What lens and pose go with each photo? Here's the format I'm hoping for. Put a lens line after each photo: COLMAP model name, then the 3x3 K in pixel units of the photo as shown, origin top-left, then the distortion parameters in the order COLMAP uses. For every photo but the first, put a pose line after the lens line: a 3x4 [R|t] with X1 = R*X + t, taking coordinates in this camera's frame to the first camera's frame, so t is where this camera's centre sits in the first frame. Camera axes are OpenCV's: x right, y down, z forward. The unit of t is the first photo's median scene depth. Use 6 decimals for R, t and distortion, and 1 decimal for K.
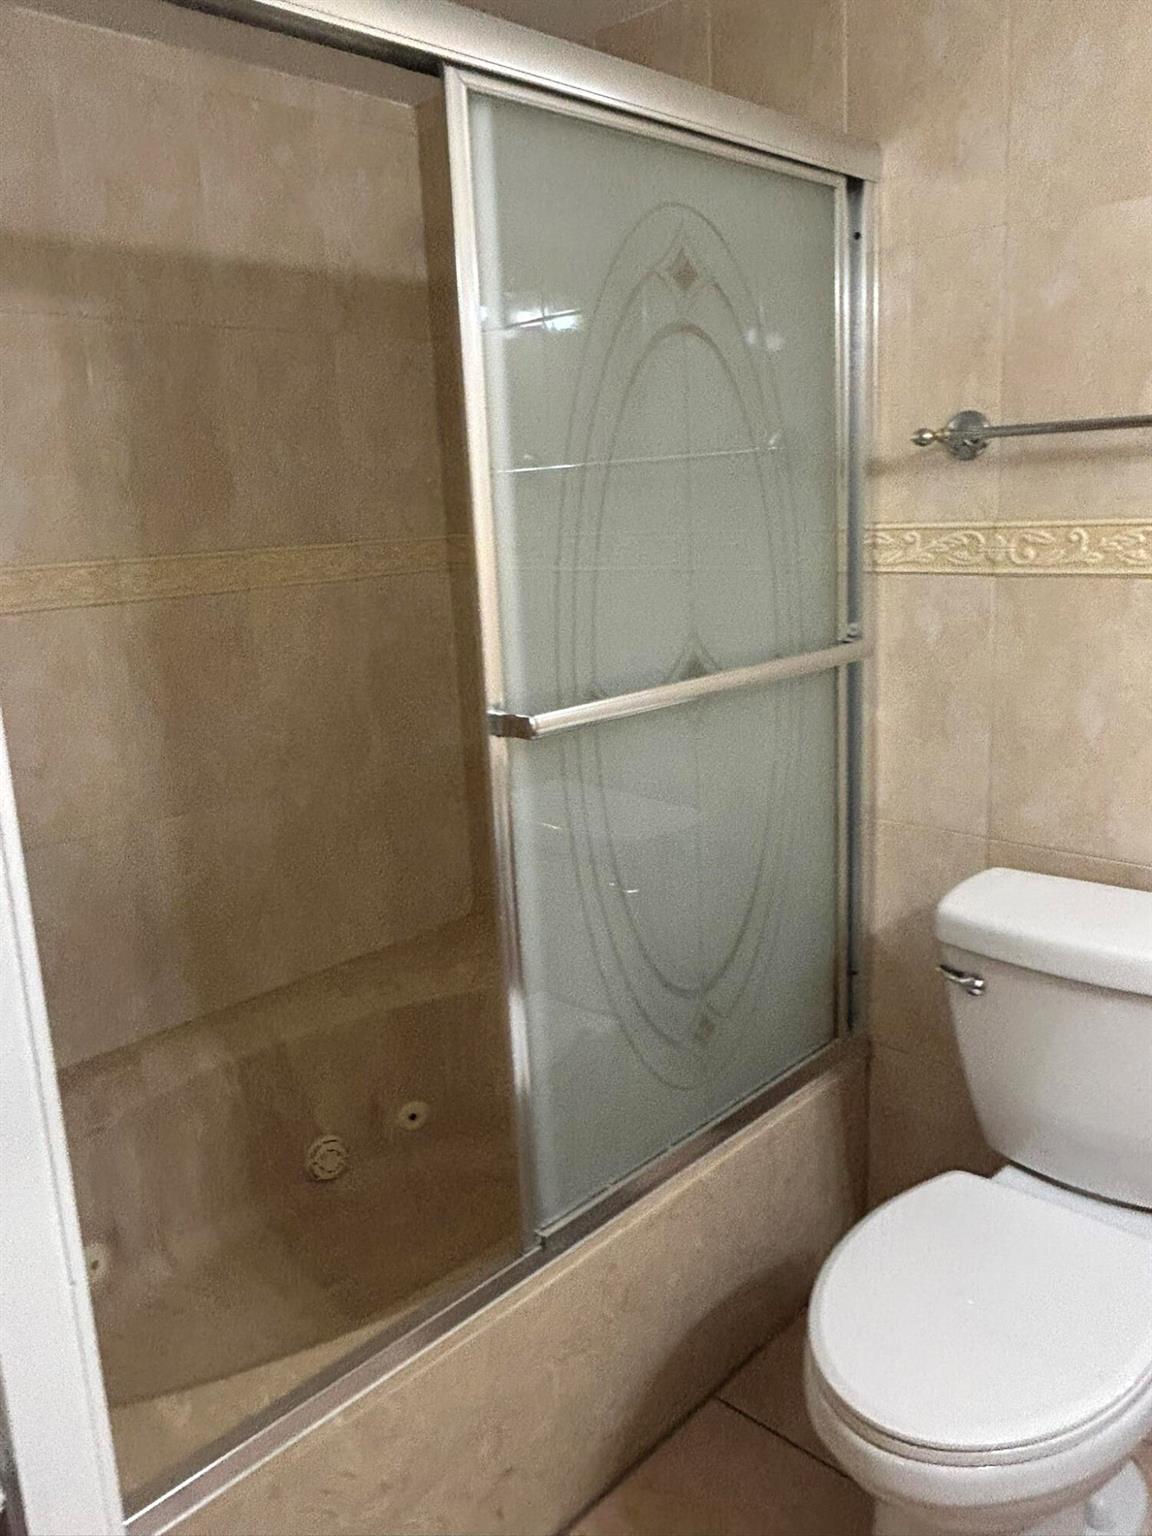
lens RADIAL K [[1153.9, 0, 571.6], [0, 1153.9, 769.1], [0, 0, 1]] dist [0.000008, -0.002495]
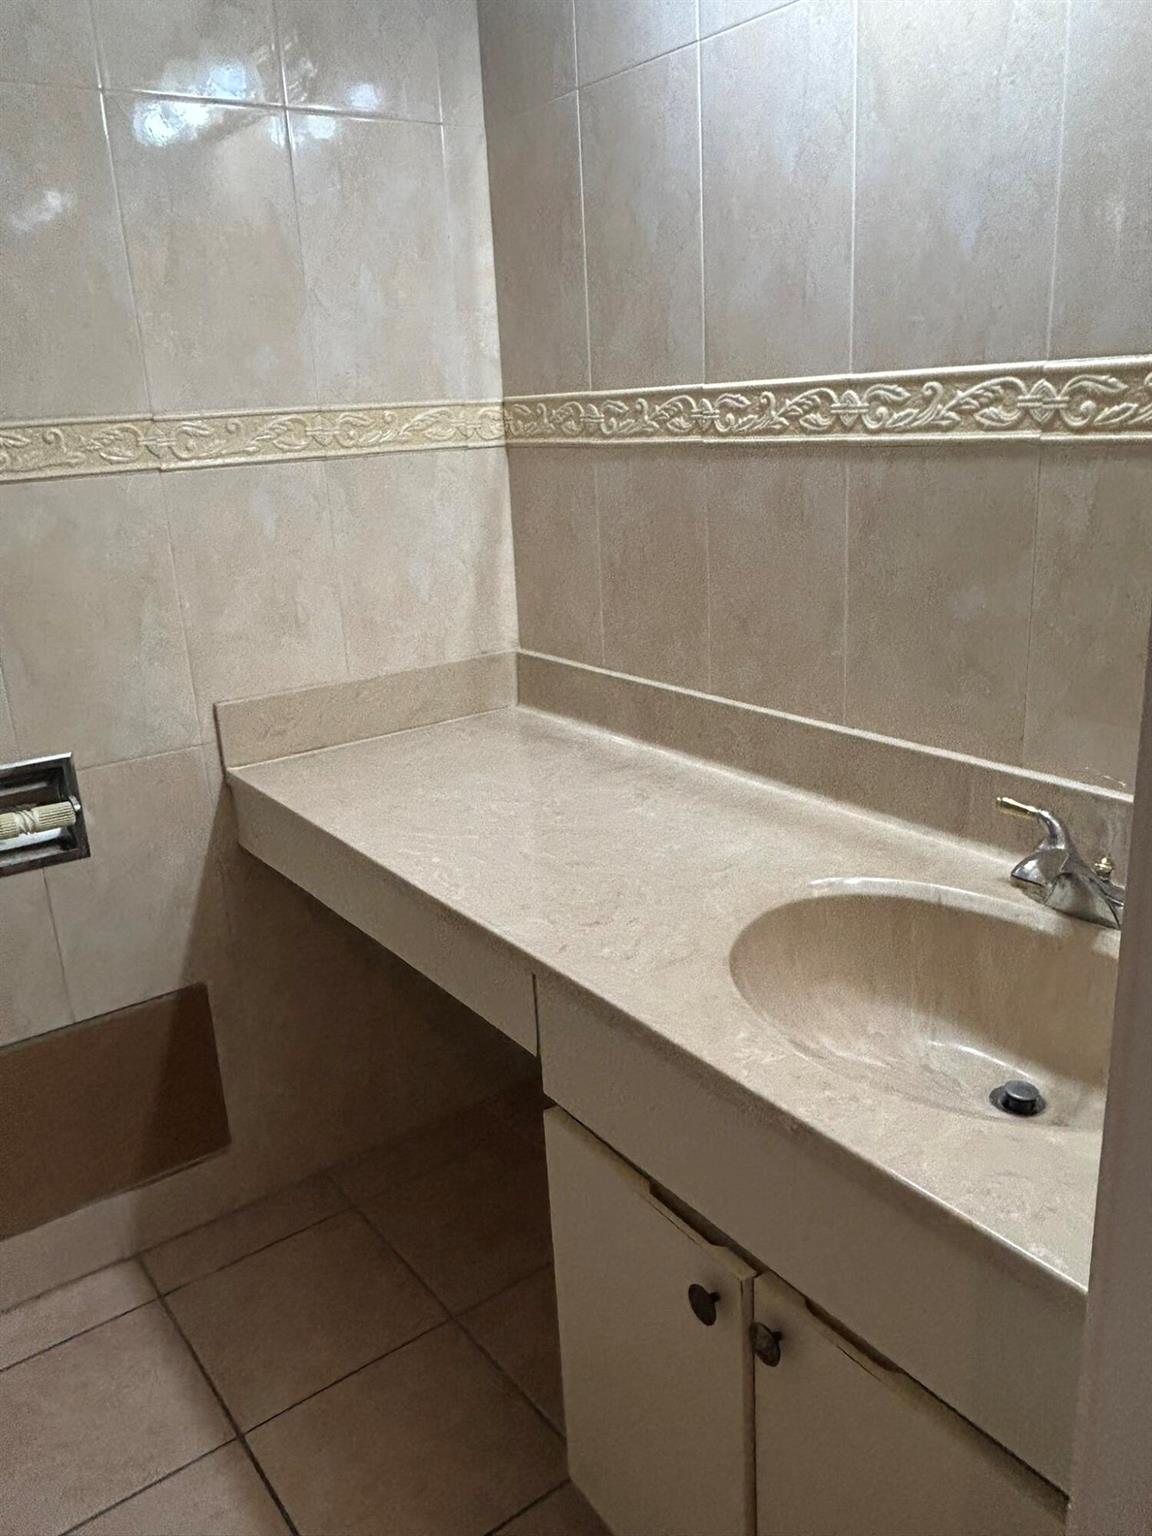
lens RADIAL K [[1153.9, 0, 571.6], [0, 1153.9, 769.1], [0, 0, 1]] dist [0.000008, -0.002495]
pose [[0.983269, 0.026797, -0.180178, 0.627228], [-0.005532, 0.993057, 0.117502, -0.023442], [0.182076, -0.114540, 0.976590, 0.057591]]
